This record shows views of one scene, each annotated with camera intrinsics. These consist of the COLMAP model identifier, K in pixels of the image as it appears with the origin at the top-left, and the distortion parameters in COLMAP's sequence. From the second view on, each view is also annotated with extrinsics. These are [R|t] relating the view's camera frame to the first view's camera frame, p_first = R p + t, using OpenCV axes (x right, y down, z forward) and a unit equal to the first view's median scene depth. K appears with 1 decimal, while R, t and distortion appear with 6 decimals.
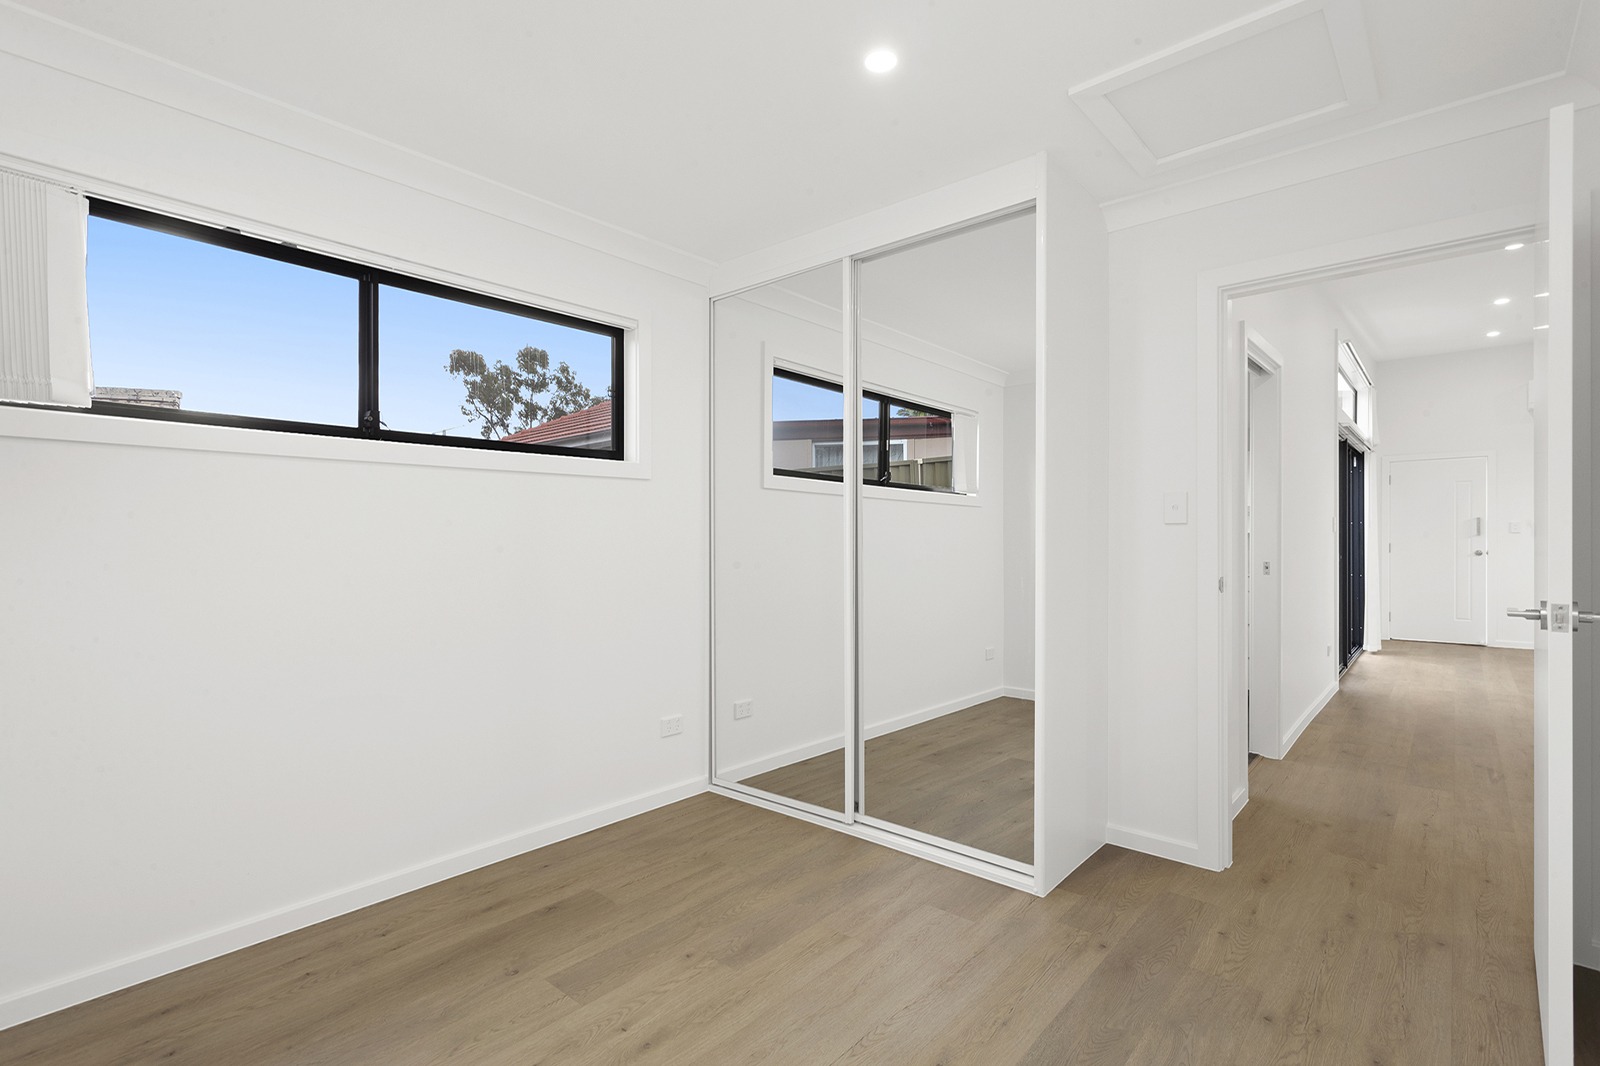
lens RADIAL K [[767.7, 0, 801.5], [0, 767.7, 548.2], [0, 0, 1]] dist [0.008312, 0.000725]
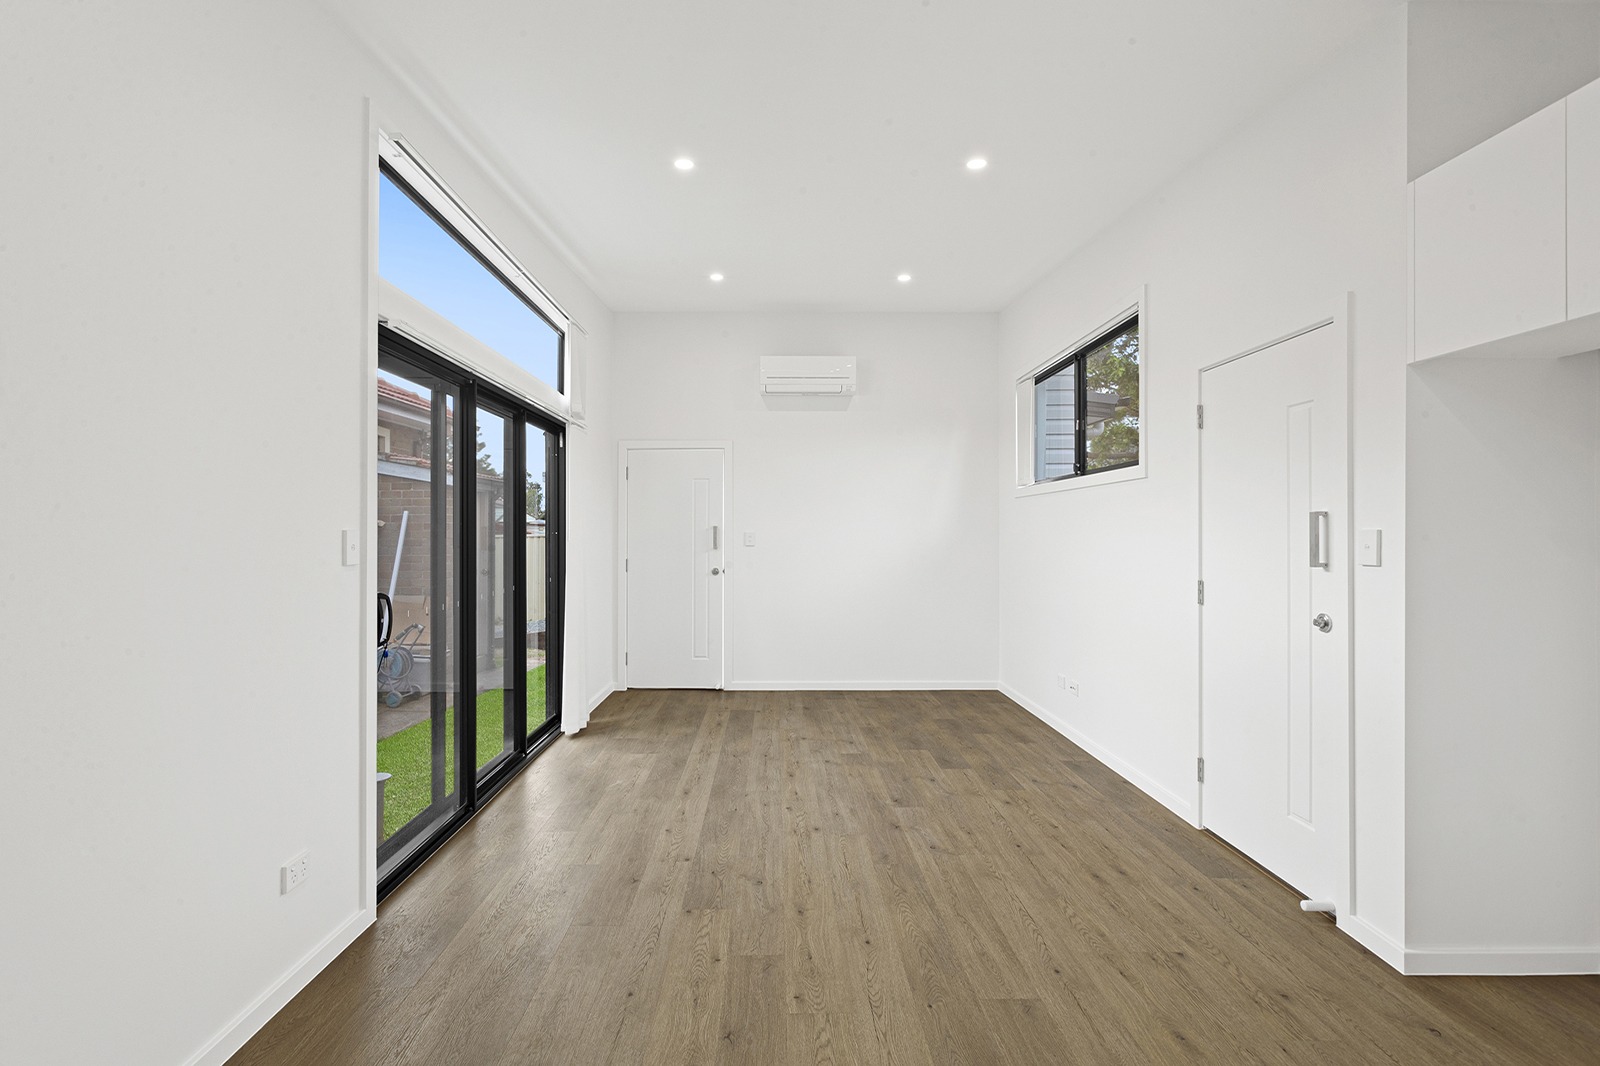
lens RADIAL K [[760.0, 0, 787.0], [0, 760.0, 522.6], [0, 0, 1]] dist [0.002967, 0.000506]
pose [[0.748508, 0.014624, 0.662965, 0.431760], [0.000546, 0.999743, -0.022669, -0.026507], [-0.663126, 0.017330, 0.748307, 0.386710]]
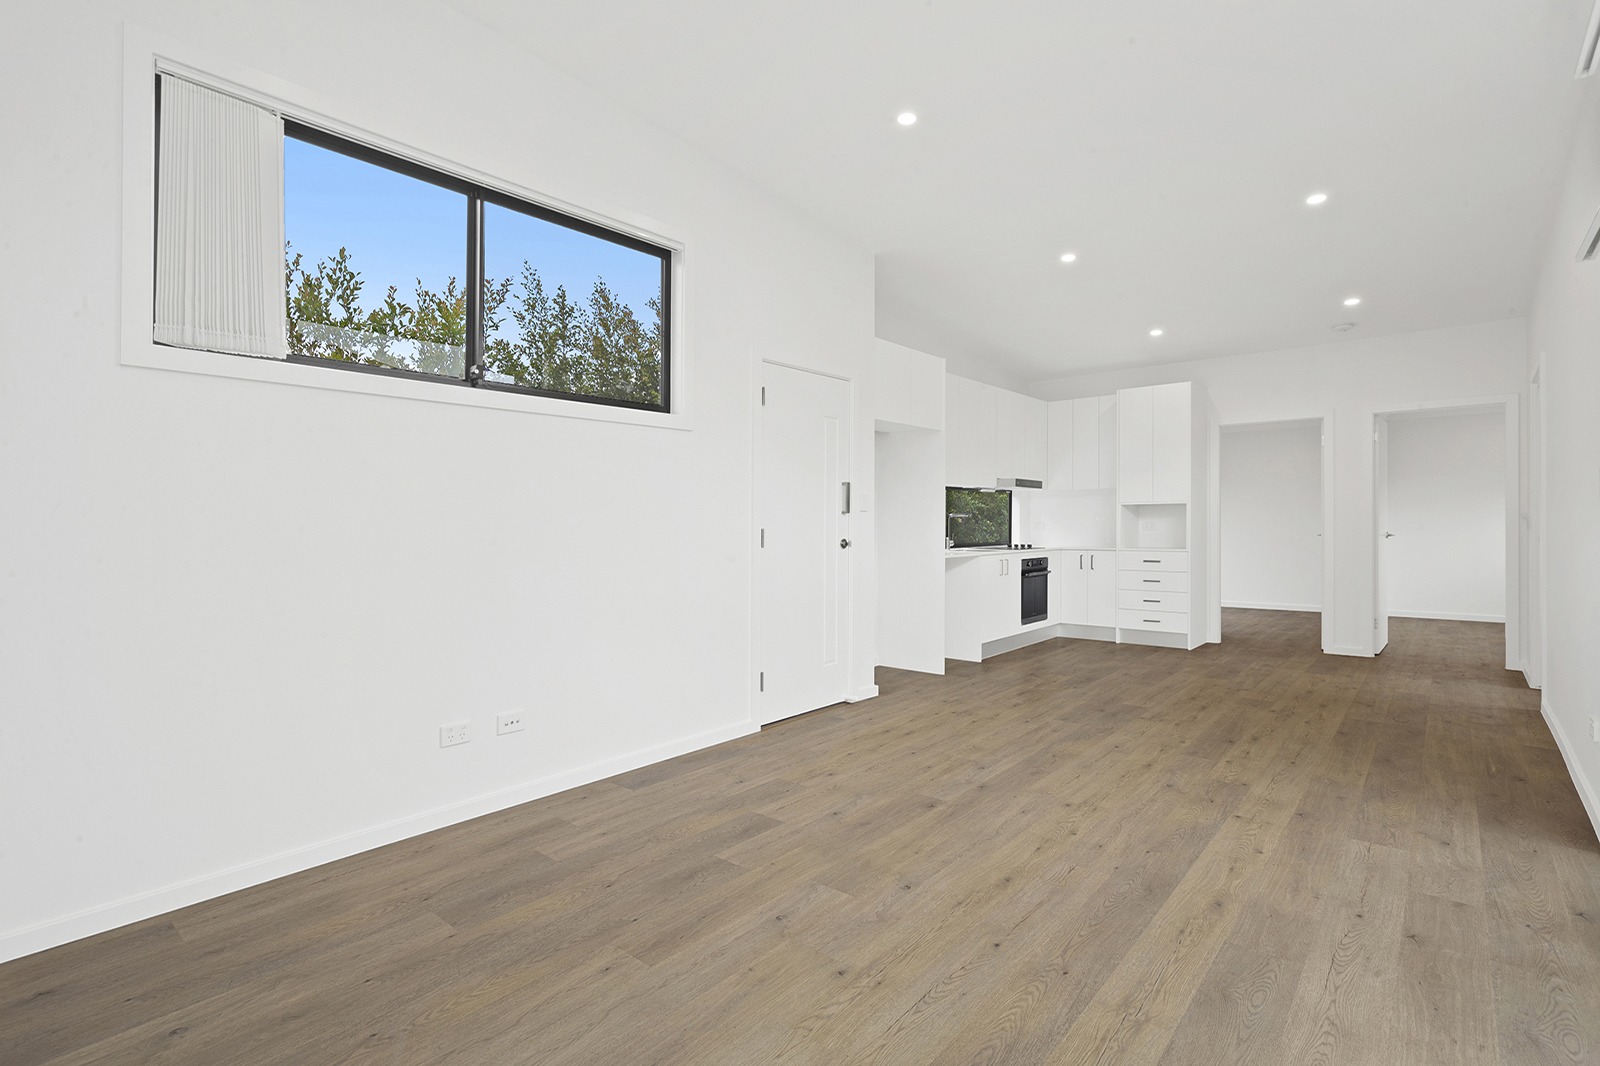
lens RADIAL K [[768.4, 0, 777.1], [0, 768.4, 534.1], [0, 0, 1]] dist [-0.001924, 0.000160]
pose [[-0.999862, 0.009178, 0.013872, 0.859304], [0.009443, 0.999772, 0.019158, -0.010570], [-0.013693, 0.019287, -0.999720, 1.068745]]
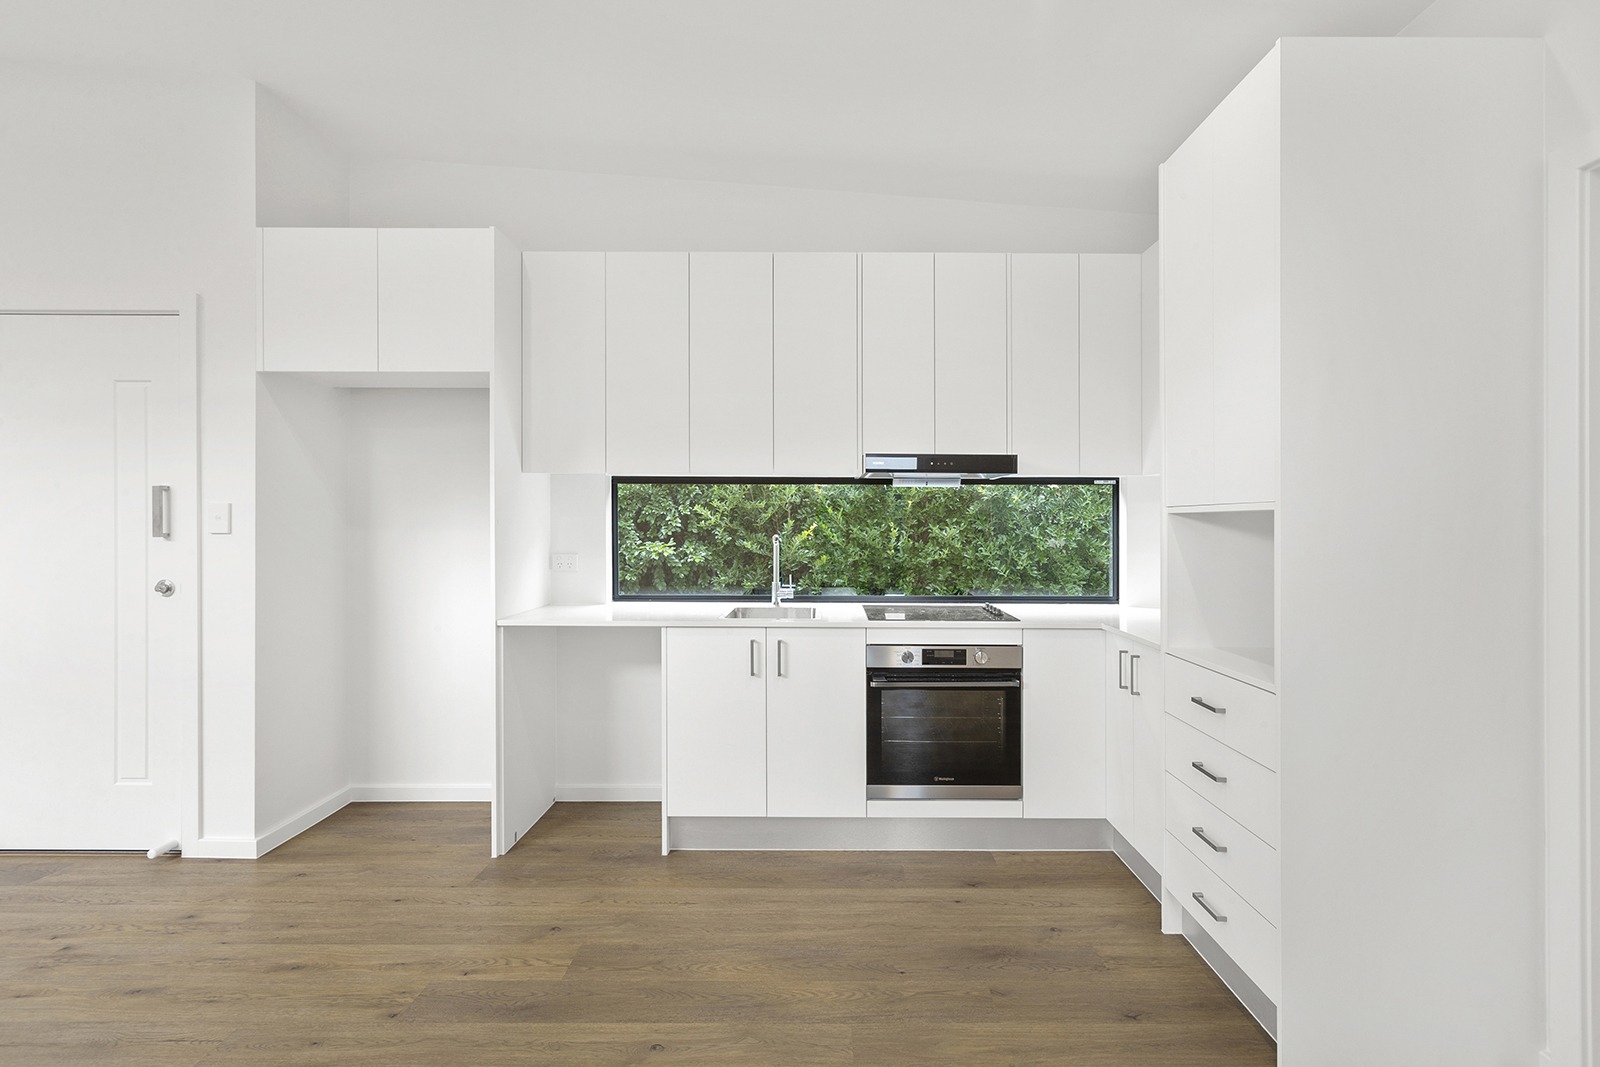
lens RADIAL K [[768.8, 0, 818.4], [0, 768.8, 525.7], [0, 0, 1]] dist [0.000494, 0.000628]
pose [[-0.650663, -0.001585, 0.759365, 0.353344], [0.002207, 0.999990, 0.003978, -0.020556], [-0.759363, 0.004264, -0.650653, 0.481888]]
